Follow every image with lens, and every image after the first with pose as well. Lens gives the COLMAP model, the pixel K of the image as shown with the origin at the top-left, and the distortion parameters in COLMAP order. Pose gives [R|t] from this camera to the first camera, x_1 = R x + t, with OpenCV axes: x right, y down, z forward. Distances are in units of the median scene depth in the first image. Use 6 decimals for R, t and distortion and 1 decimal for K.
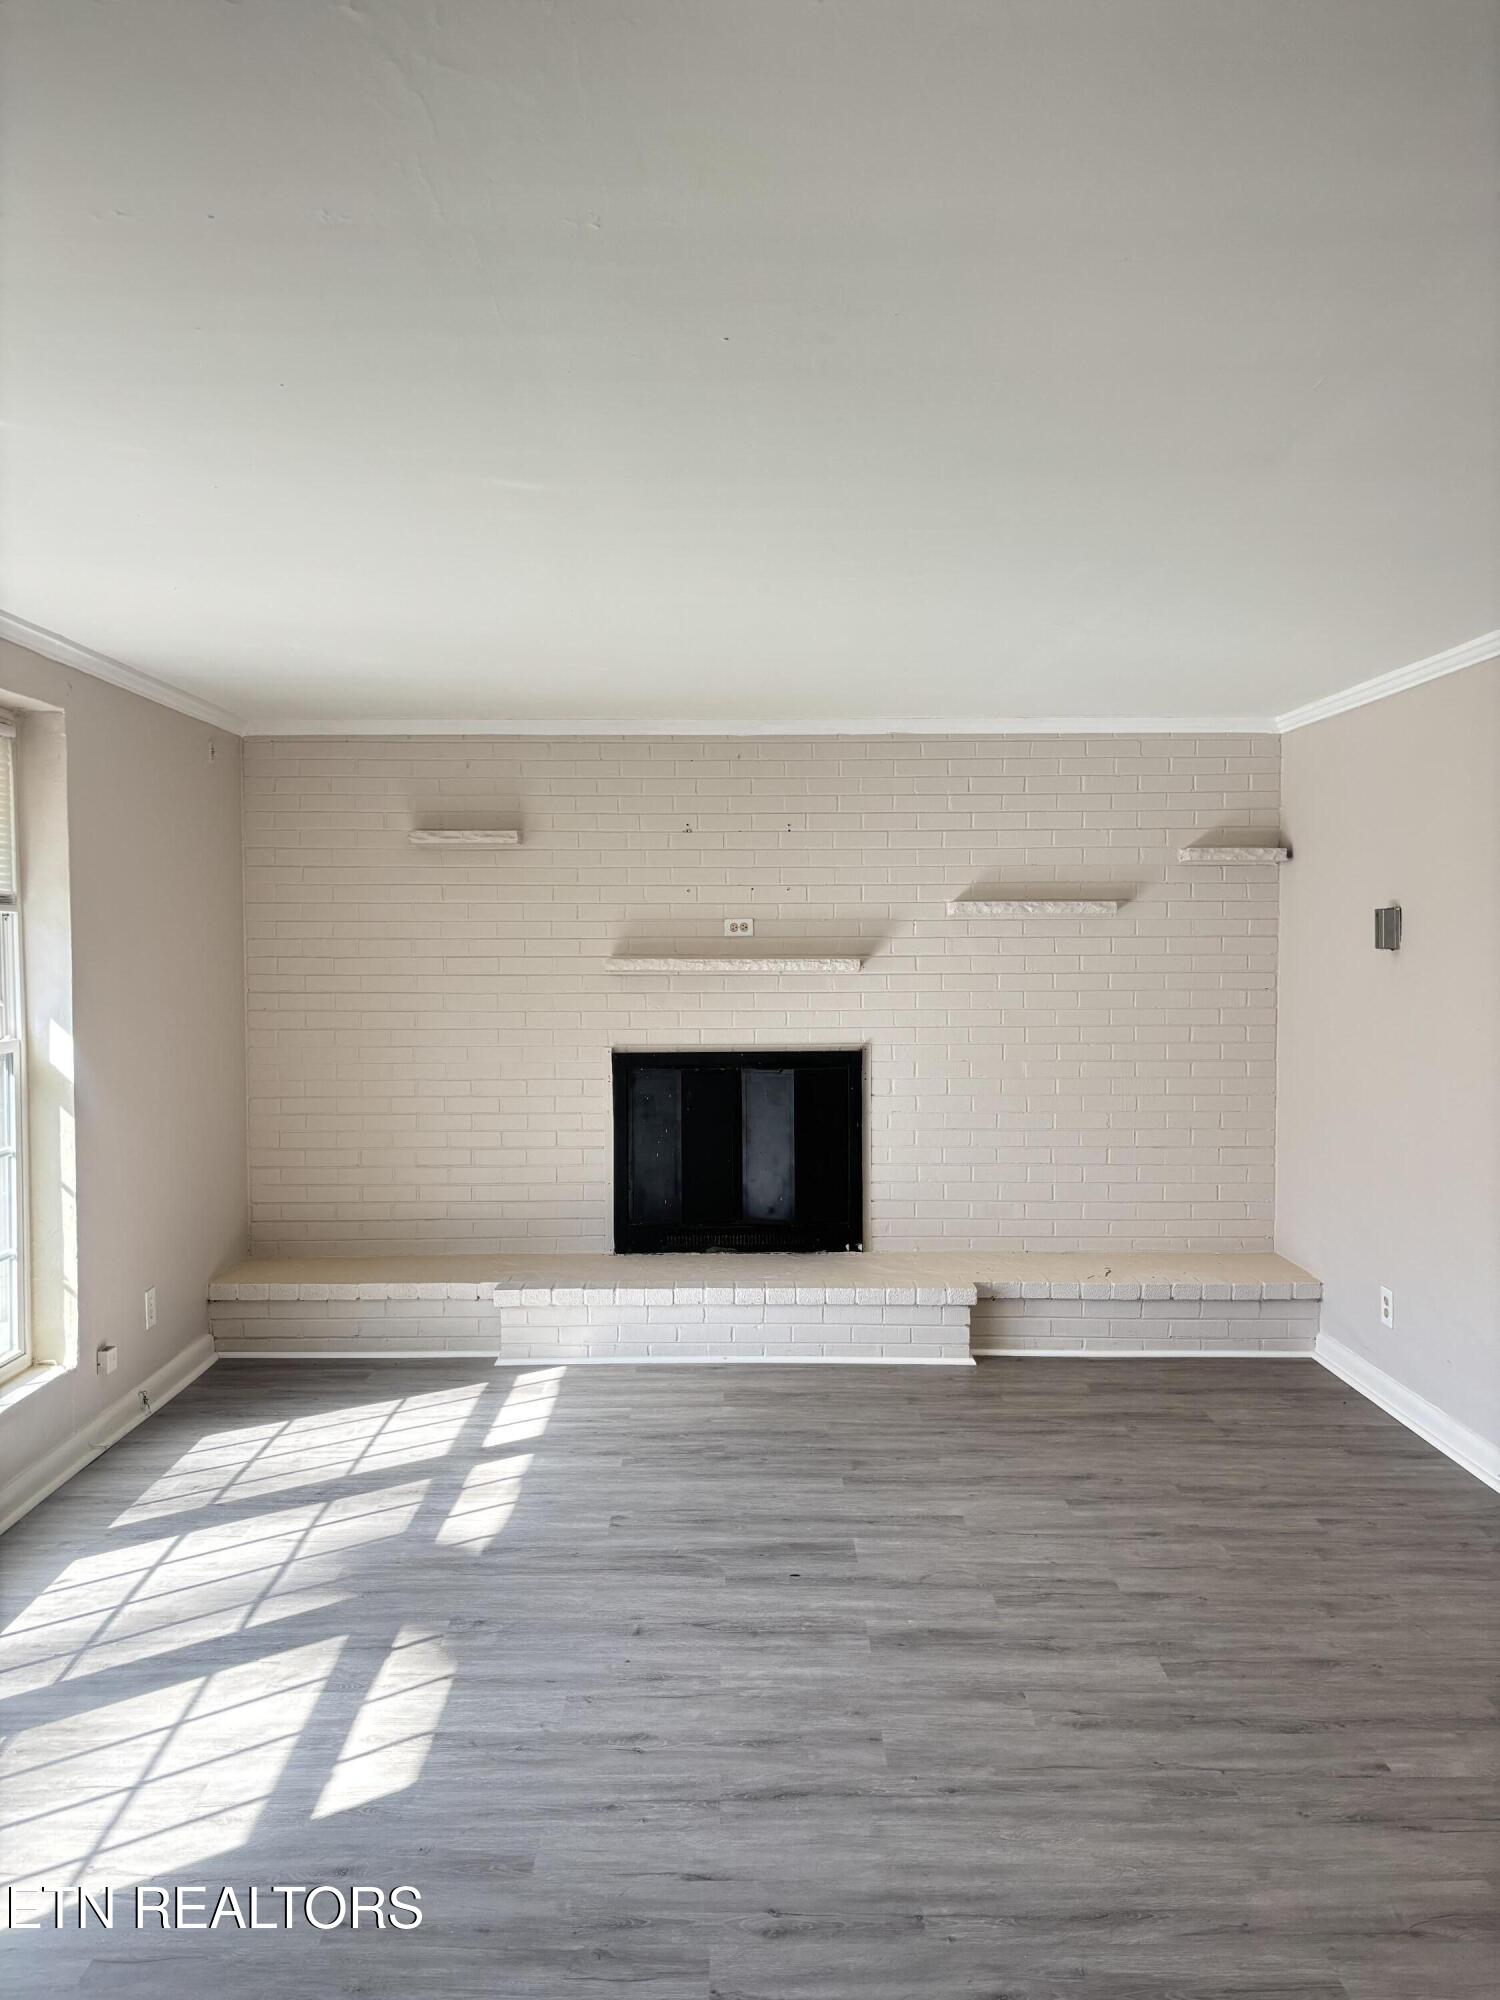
lens RADIAL K [[1603.8, 0, 645.1], [0, 1603.8, 987.1], [0, 0, 1]] dist [0.065406, -0.079302]
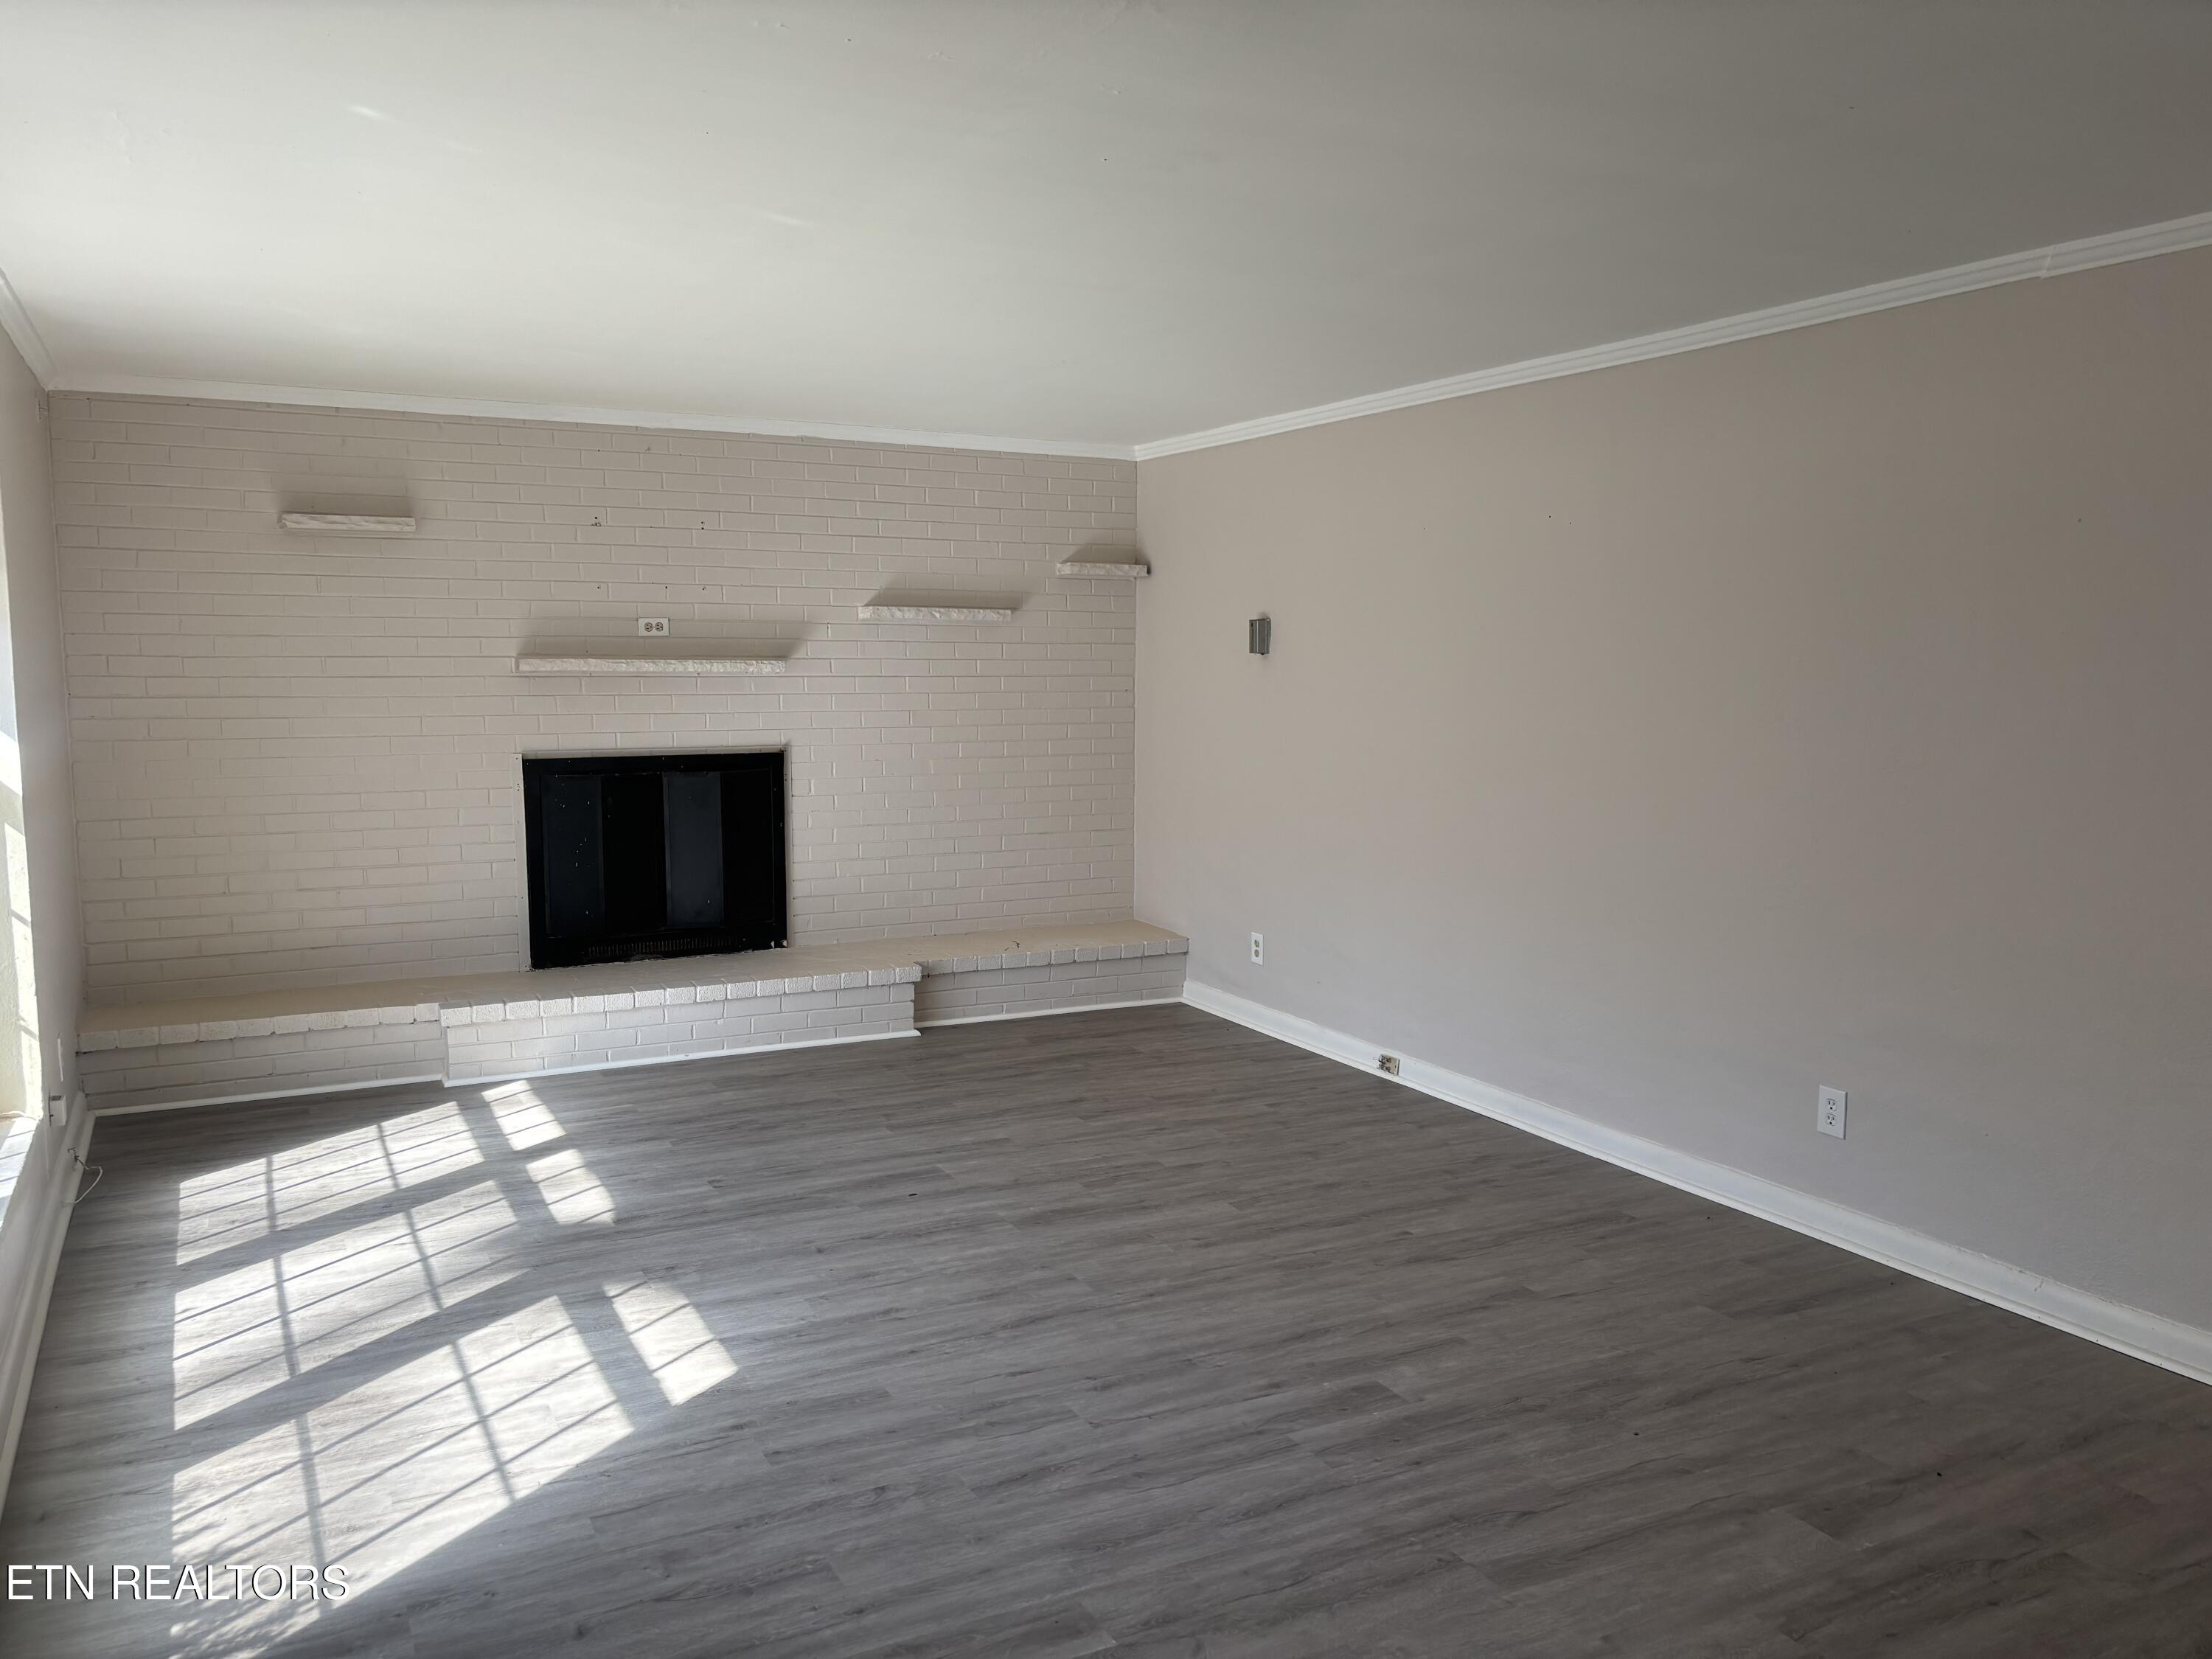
lens RADIAL K [[1773.8, 0, 1103.3], [0, 1773.8, 836.7], [0, 0, 1]] dist [0.065406, -0.079302]
pose [[0.883099, -0.042752, 0.467235, -0.265698], [0.007441, 0.996991, 0.077162, 0.009726], [-0.469128, -0.064665, 0.880760, -0.116119]]
